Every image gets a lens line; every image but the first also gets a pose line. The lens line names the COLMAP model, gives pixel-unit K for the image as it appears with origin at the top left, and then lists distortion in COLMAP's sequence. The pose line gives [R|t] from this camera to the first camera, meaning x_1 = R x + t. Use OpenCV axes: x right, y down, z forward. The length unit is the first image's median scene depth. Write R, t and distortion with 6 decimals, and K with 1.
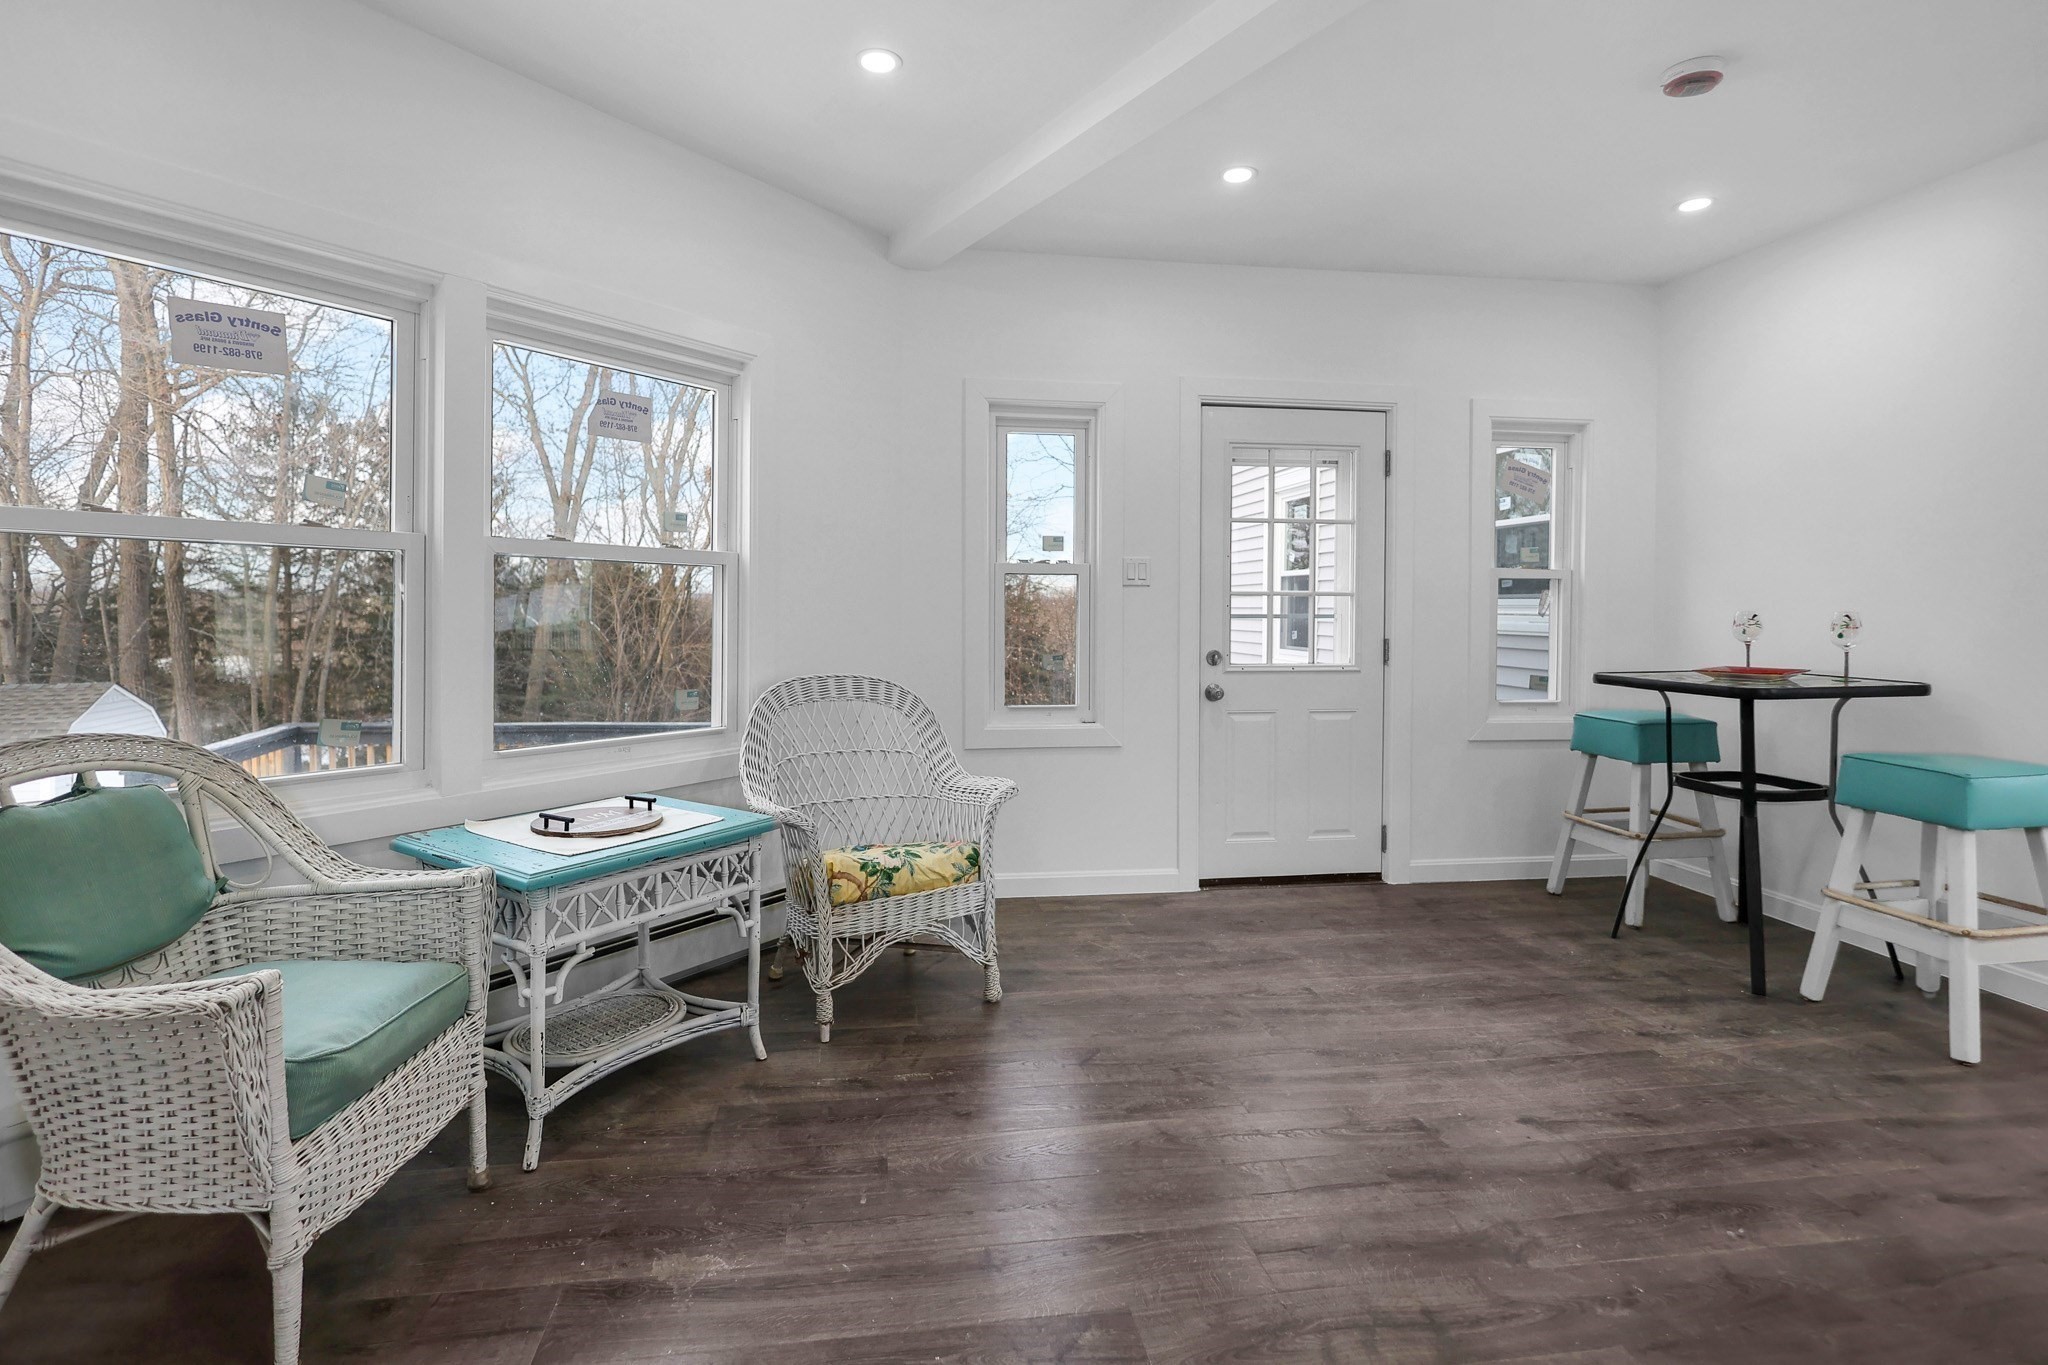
lens RADIAL K [[986.2, 0, 1036.4], [0, 986.2, 630.0], [0, 0, 1]] dist [0.003224, 0.000918]
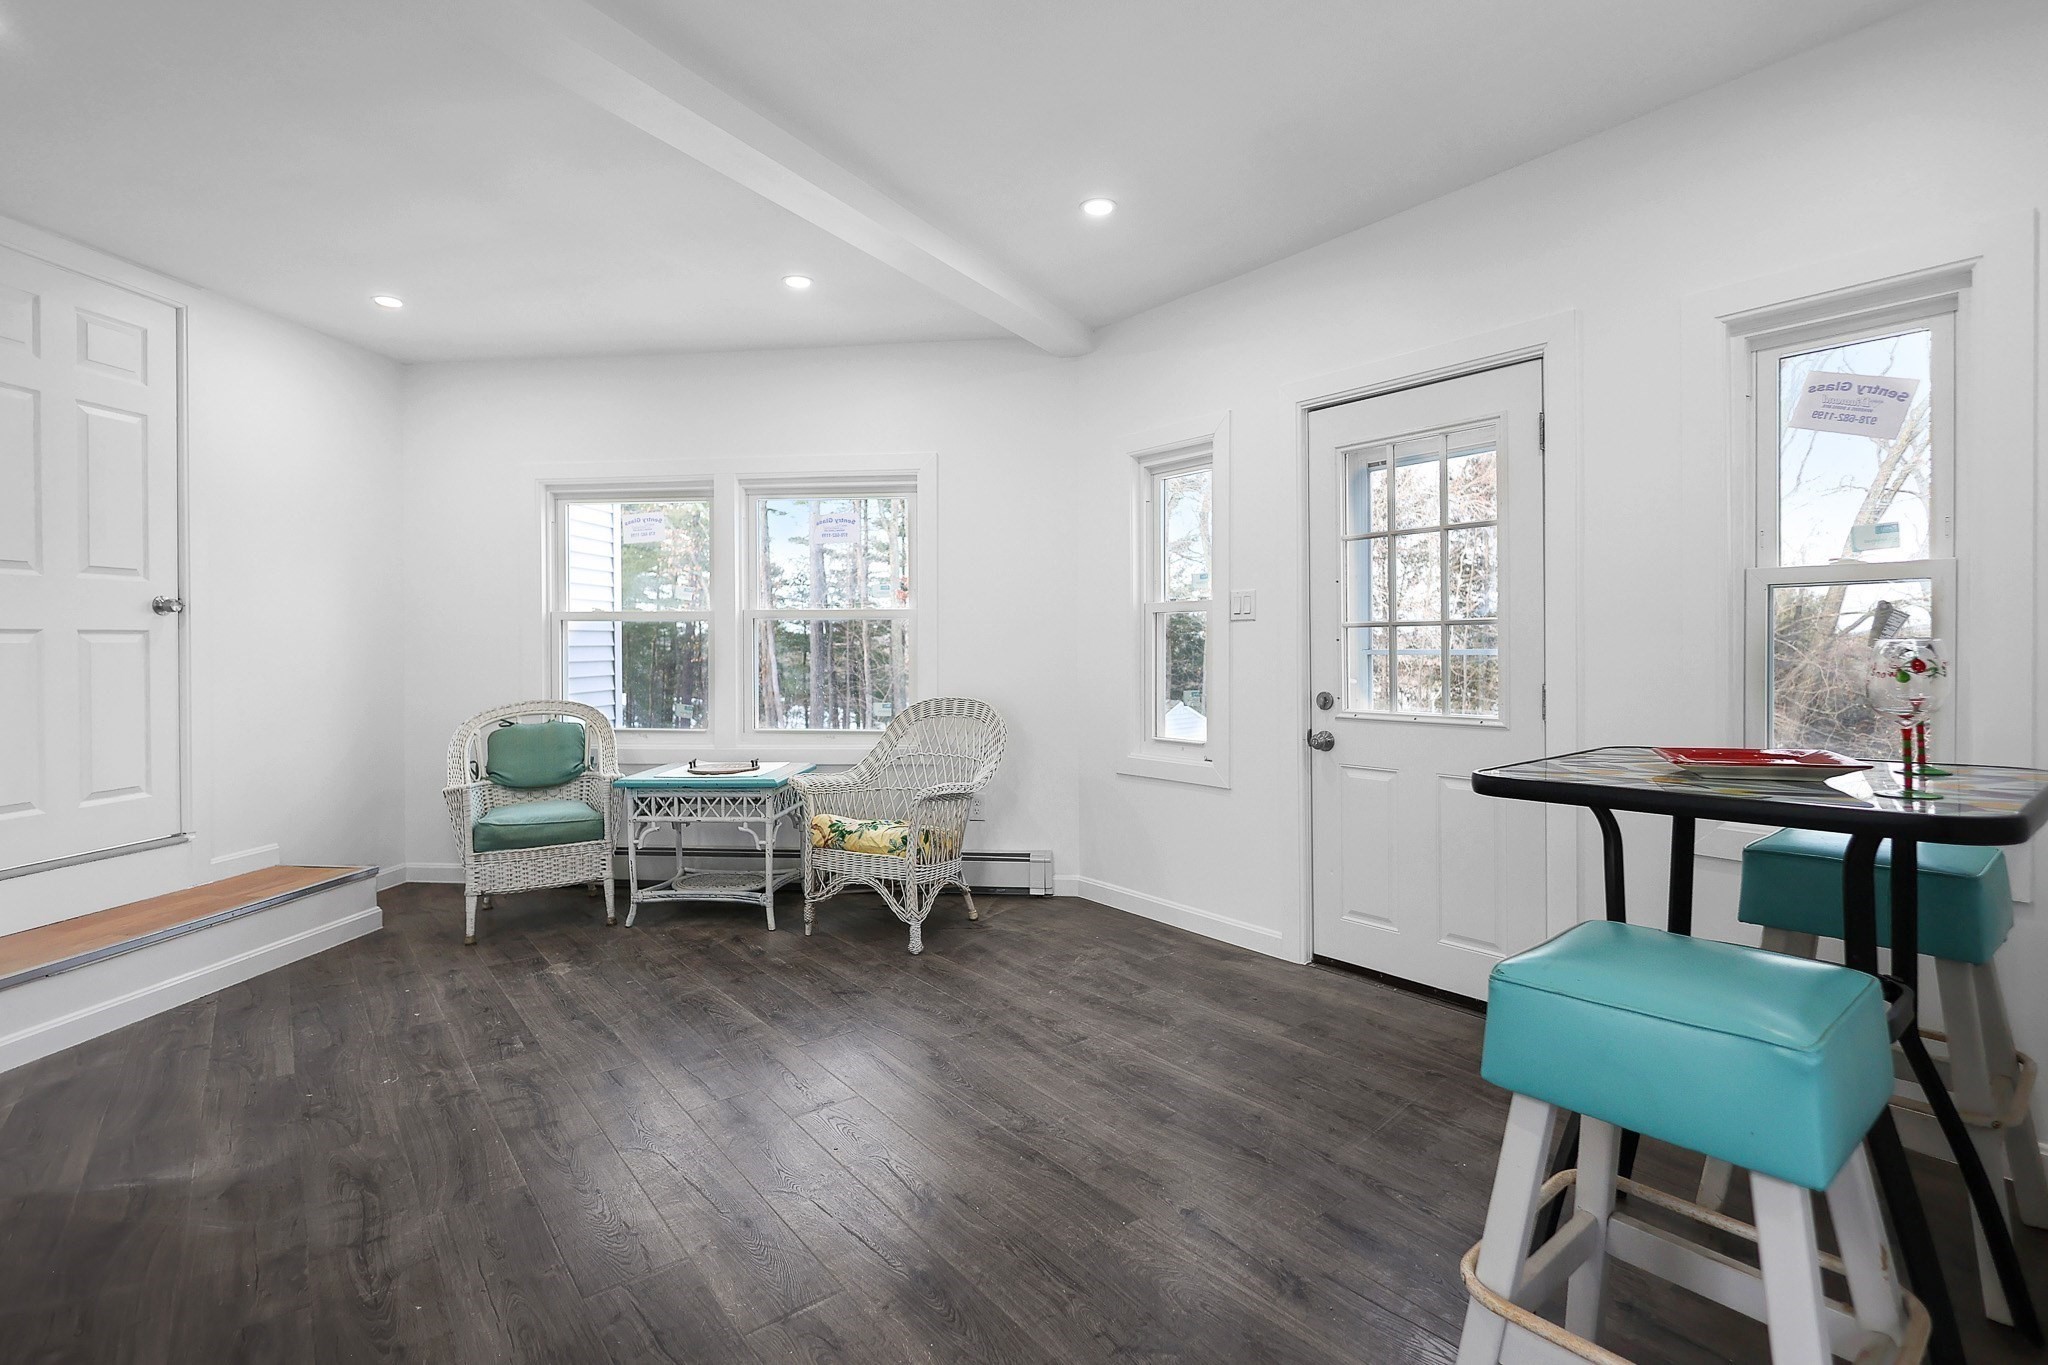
lens RADIAL K [[986.2, 0, 1025.2], [0, 986.2, 662.2], [0, 0, 1]] dist [0.003224, 0.000918]
pose [[0.486117, 0.007405, -0.873862, 1.159913], [-0.009480, 0.999950, 0.003200, -0.007835], [0.873842, 0.006729, 0.486163, 0.507534]]
